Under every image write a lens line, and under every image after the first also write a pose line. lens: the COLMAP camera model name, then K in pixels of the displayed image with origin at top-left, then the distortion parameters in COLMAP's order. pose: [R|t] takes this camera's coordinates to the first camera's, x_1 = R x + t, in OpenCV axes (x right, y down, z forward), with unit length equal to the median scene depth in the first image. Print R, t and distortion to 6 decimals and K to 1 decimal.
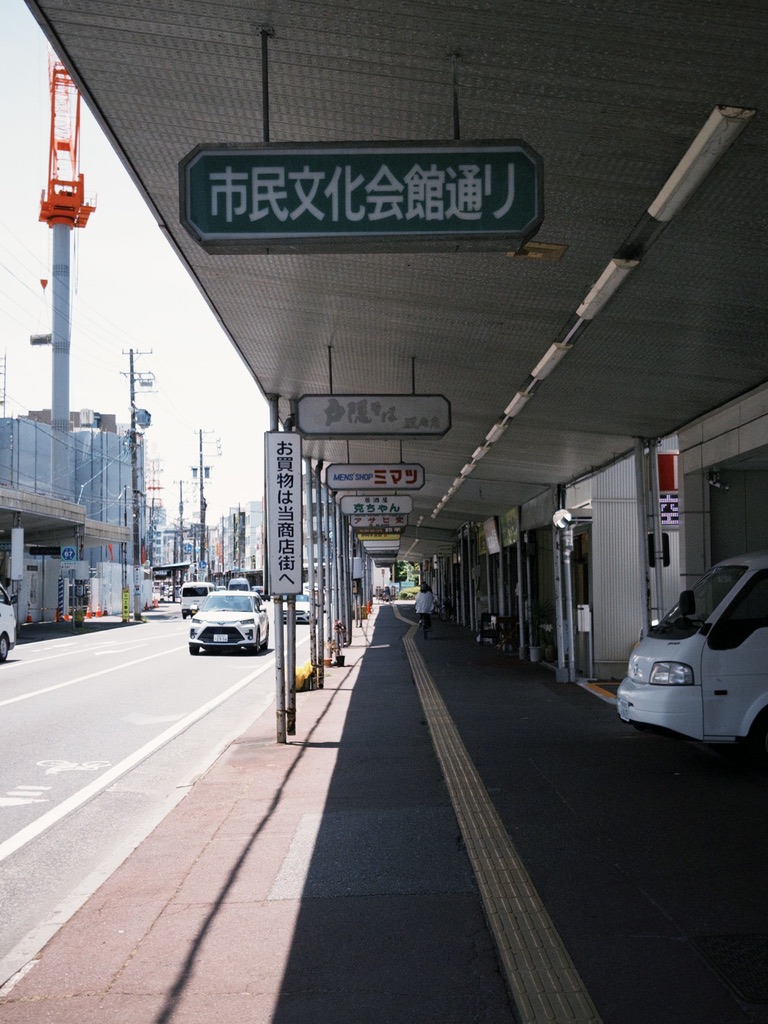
lens RADIAL K [[1191.3, 0, 384.0], [0, 1191.3, 512.0], [0, 0, 1]] dist [-0.001639, -0.001810]
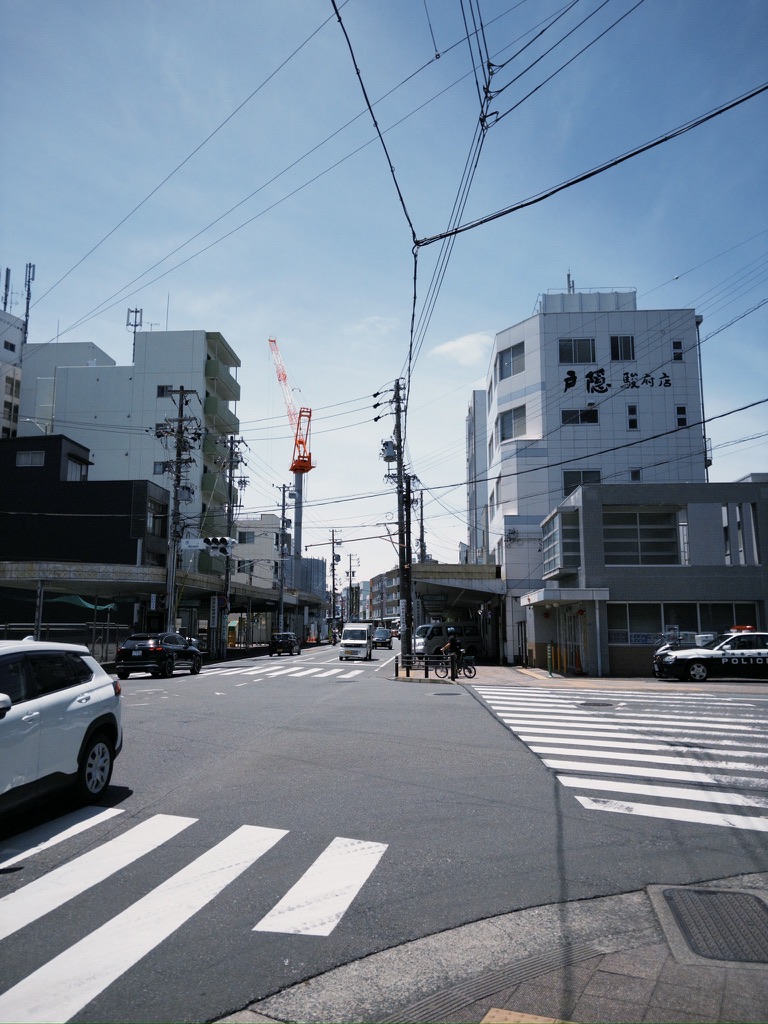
lens RADIAL K [[762.6, 0, 384.0], [0, 762.6, 512.0], [0, 0, 1]] dist [0.050034, -0.064971]
pose [[0.997479, 0.002128, -0.070936, 0.002241], [-0.008548, 0.995876, -0.090324, -0.029565], [0.070451, 0.090703, 0.993383, -0.493647]]
